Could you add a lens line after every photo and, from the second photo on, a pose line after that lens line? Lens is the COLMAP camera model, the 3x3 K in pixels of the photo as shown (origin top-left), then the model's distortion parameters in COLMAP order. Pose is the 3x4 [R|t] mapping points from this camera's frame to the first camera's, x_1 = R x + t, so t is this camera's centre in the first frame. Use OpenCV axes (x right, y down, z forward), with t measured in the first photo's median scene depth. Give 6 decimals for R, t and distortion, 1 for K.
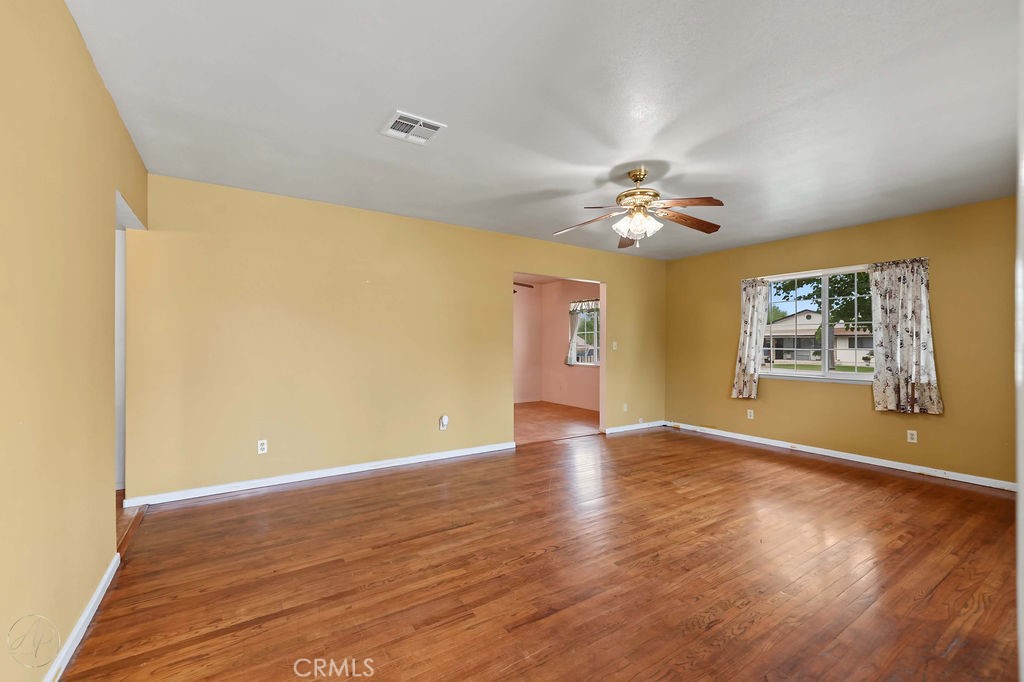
lens RADIAL K [[421.8, 0, 514.0], [0, 421.8, 339.1], [0, 0, 1]] dist [-0.003762, -0.000087]
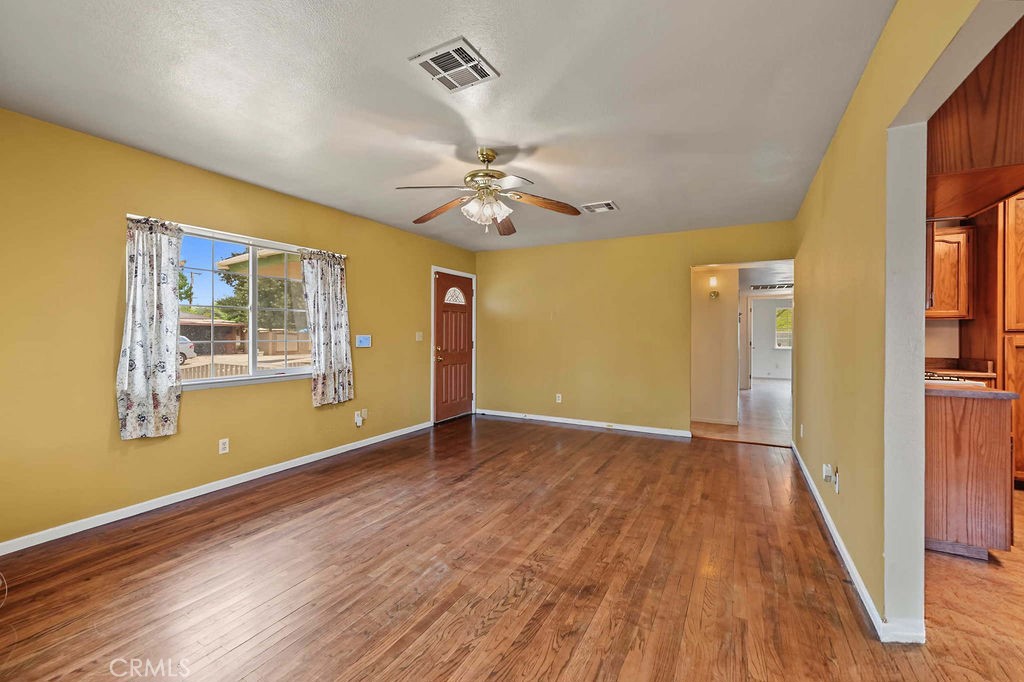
lens RADIAL K [[421.8, 0, 514.0], [0, 421.8, 339.1], [0, 0, 1]] dist [-0.003762, -0.000087]
pose [[-0.878251, -0.001921, -0.478195, 0.489628], [-0.005476, 0.999967, 0.006041, 0.007885], [0.478168, 0.007924, -0.878233, 1.321507]]
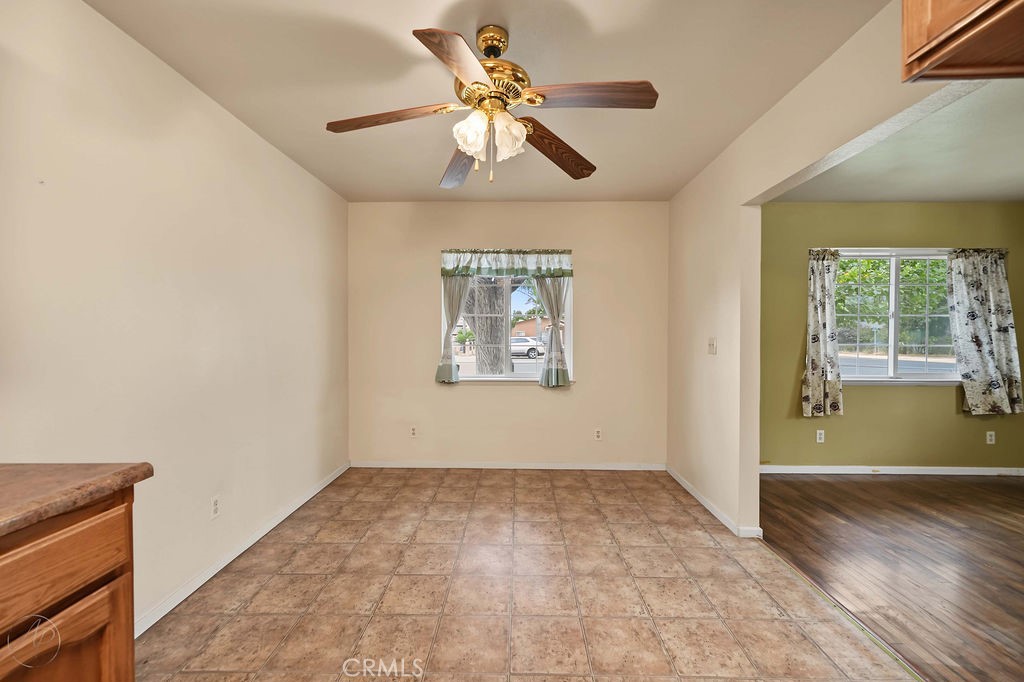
lens RADIAL K [[421.8, 0, 514.0], [0, 421.8, 339.1], [0, 0, 1]] dist [-0.003762, -0.000087]
pose [[0.566939, -0.016627, 0.823592, -0.405786], [-0.009763, 0.999590, 0.026901, -0.003939], [-0.823702, -0.023292, 0.566545, 1.271712]]
